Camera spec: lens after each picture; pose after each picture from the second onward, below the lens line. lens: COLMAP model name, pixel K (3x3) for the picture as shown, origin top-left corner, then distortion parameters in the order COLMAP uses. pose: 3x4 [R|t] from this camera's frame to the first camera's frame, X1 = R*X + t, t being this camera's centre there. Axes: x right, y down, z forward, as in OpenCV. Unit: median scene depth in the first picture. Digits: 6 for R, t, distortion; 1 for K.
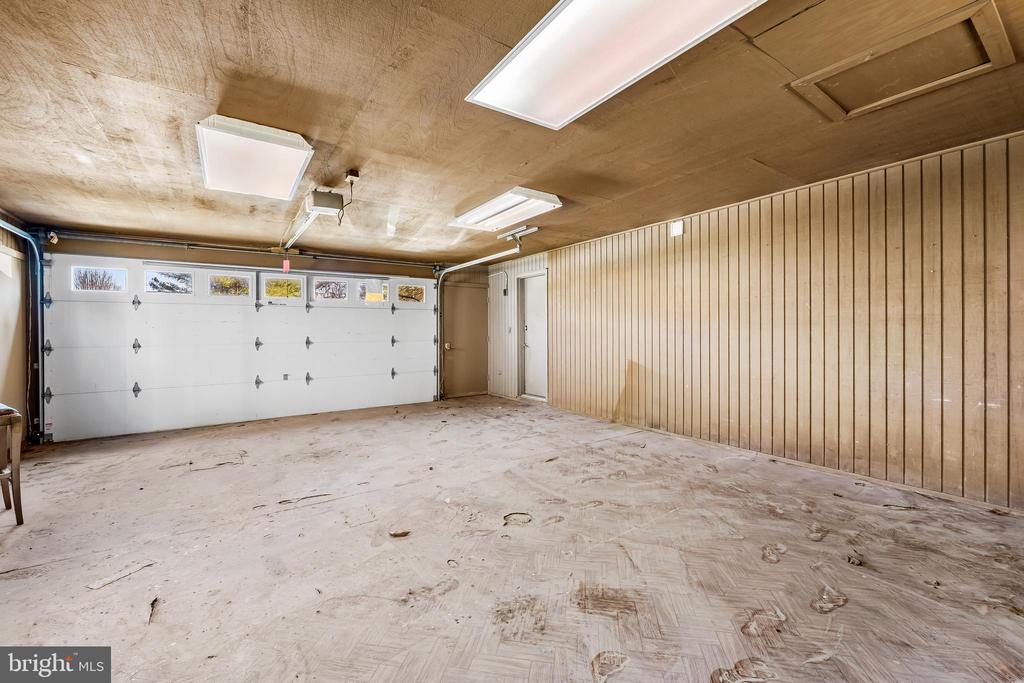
lens RADIAL K [[415.5, 0, 511.0], [0, 415.5, 334.8], [0, 0, 1]] dist [-0.009467, -0.000020]
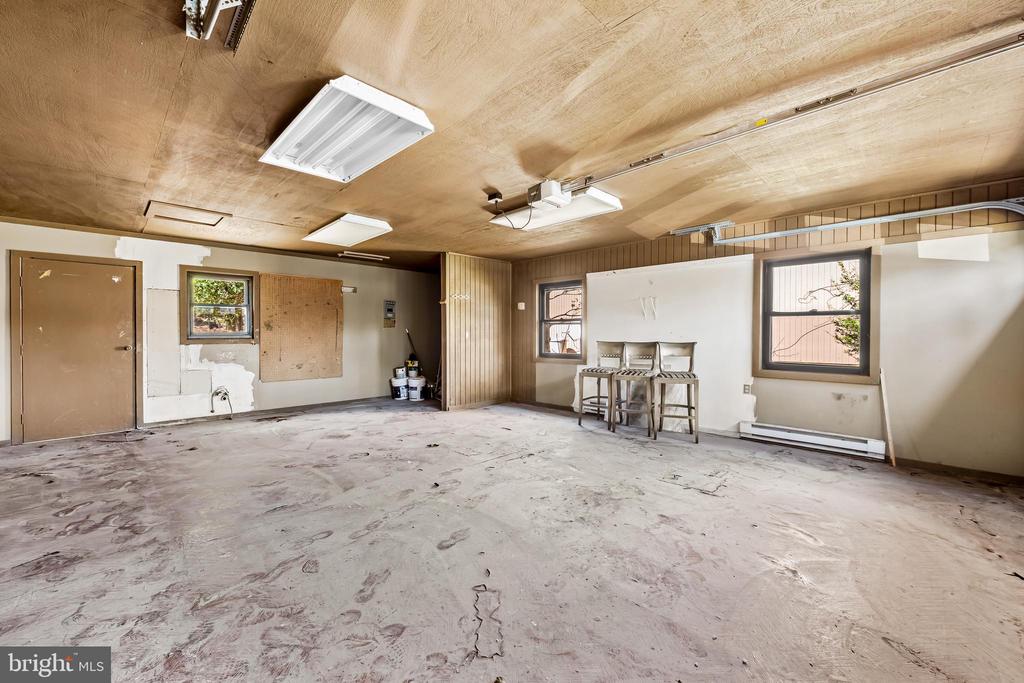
lens RADIAL K [[415.5, 0, 514.8], [0, 415.5, 335.4], [0, 0, 1]] dist [-0.009467, -0.000020]
pose [[-0.982400, 0.009953, -0.186523, -0.203405], [0.007293, 0.999862, 0.014941, -0.012677], [0.186646, 0.013318, -0.982337, 1.993193]]
